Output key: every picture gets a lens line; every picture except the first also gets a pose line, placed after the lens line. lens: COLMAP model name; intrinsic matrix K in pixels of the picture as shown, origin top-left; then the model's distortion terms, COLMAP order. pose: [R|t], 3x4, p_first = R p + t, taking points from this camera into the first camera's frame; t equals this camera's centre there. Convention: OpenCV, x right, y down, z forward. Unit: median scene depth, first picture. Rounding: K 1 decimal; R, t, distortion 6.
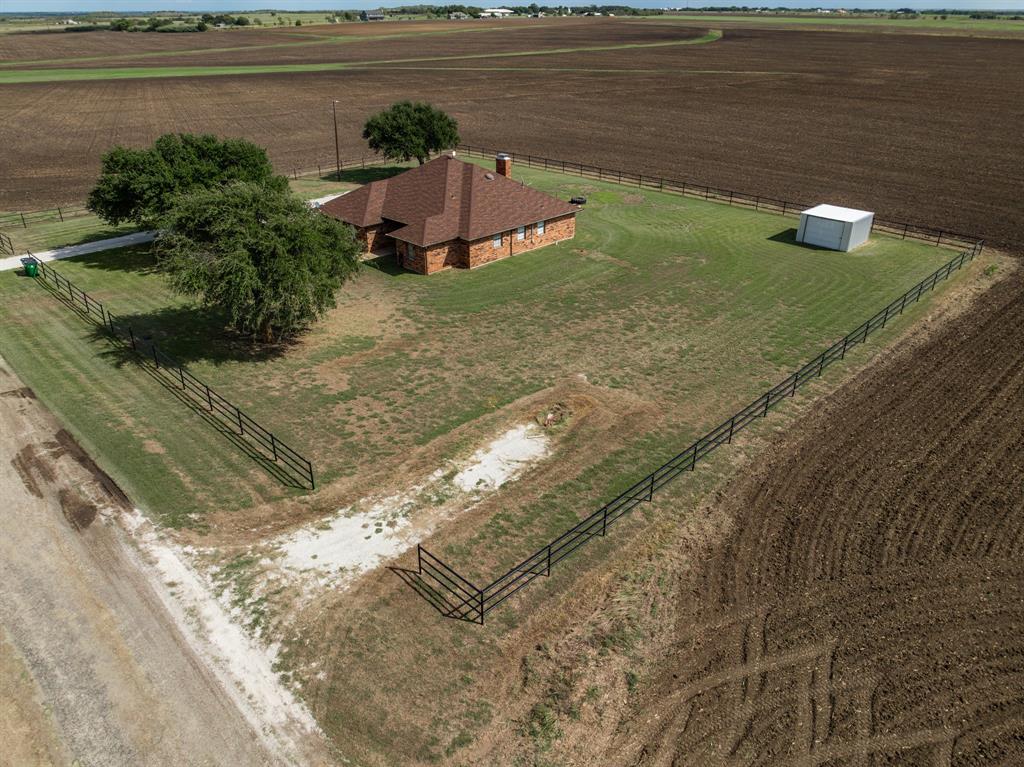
lens RADIAL K [[723.3, 0, 514.0], [0, 723.3, 380.6], [0, 0, 1]] dist [-0.037458, 0.023957]
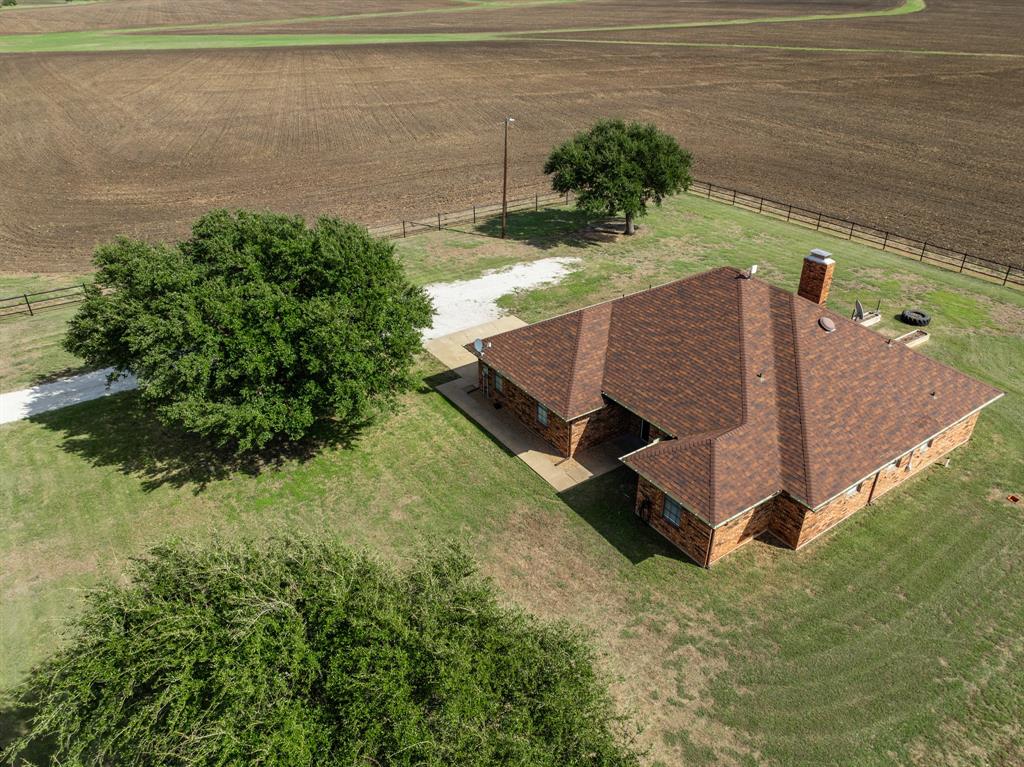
lens RADIAL K [[723.3, 0, 514.0], [0, 723.3, 380.6], [0, 0, 1]] dist [-0.037458, 0.023957]
pose [[0.983096, 0.089697, -0.159614, -0.116765], [-0.083344, 0.995455, 0.046075, -0.180056], [0.163022, -0.031993, 0.986104, 0.347899]]
